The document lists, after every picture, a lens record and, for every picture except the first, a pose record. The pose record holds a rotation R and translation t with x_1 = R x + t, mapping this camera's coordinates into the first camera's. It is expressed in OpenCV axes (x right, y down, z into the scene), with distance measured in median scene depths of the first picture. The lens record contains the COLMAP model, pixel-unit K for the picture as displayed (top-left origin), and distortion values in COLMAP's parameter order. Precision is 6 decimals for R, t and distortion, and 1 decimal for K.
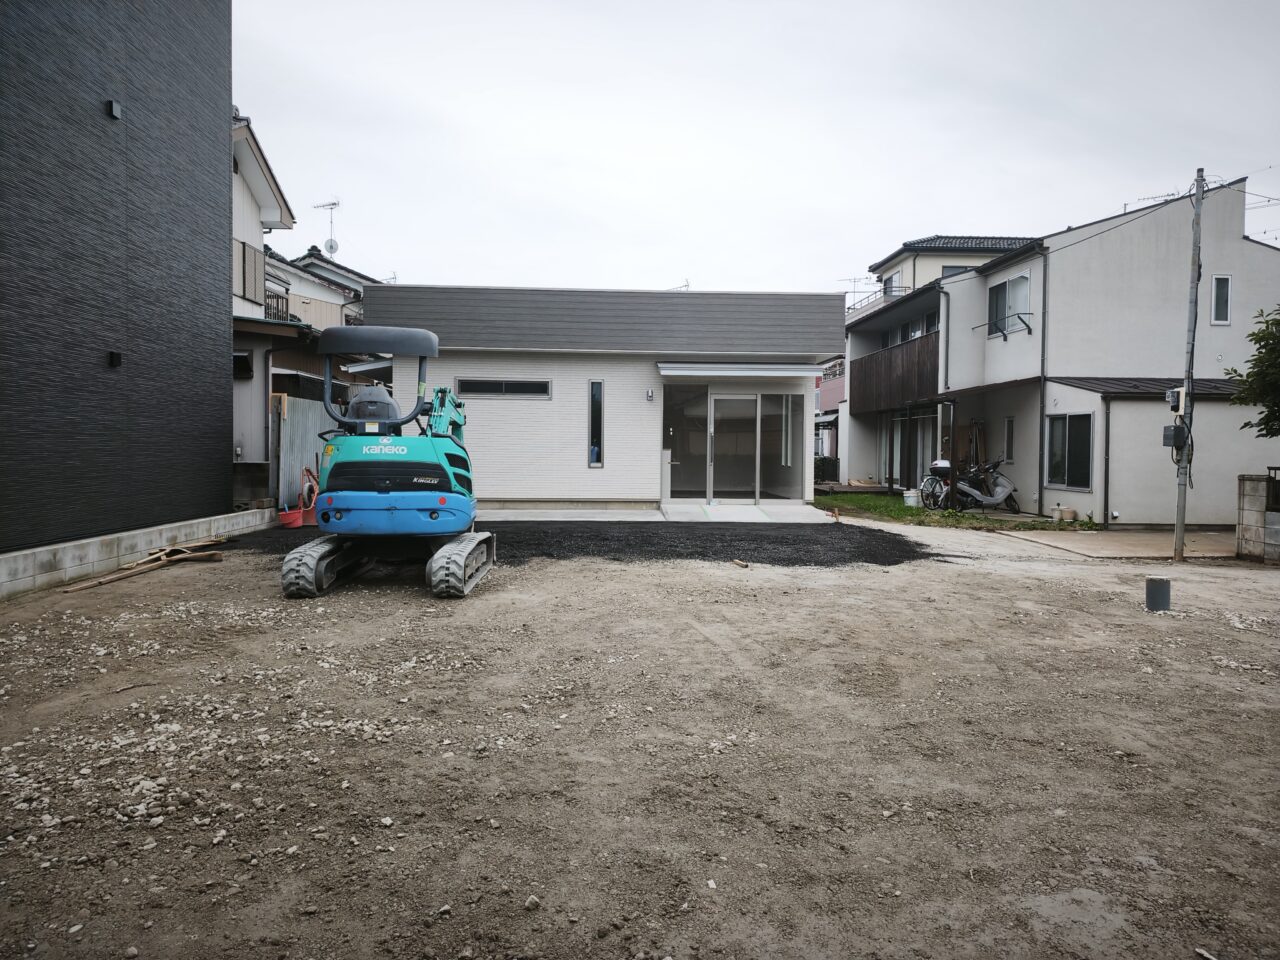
lens RADIAL K [[857.5, 0, 638.5], [0, 857.5, 472.2], [0, 0, 1]] dist [0.012112, -0.000692]
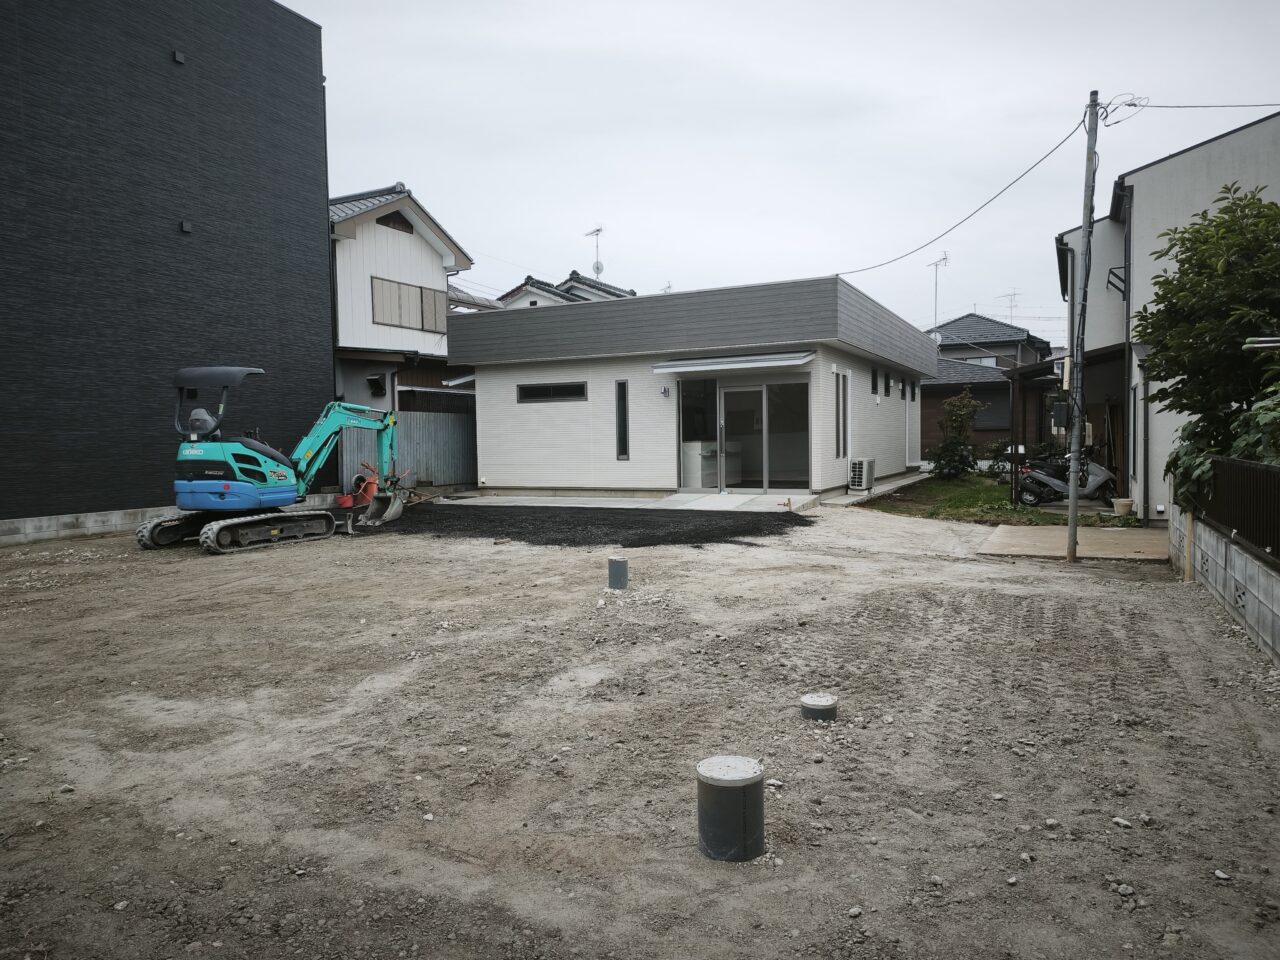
lens RADIAL K [[857.5, 0, 632.1], [0, 857.5, 485.8], [0, 0, 1]] dist [0.012112, -0.000692]
pose [[0.872329, 0.001726, -0.488916, 0.515943], [0.011140, 0.999664, 0.023405, 0.002716], [0.488792, -0.025863, 0.872017, 0.038236]]
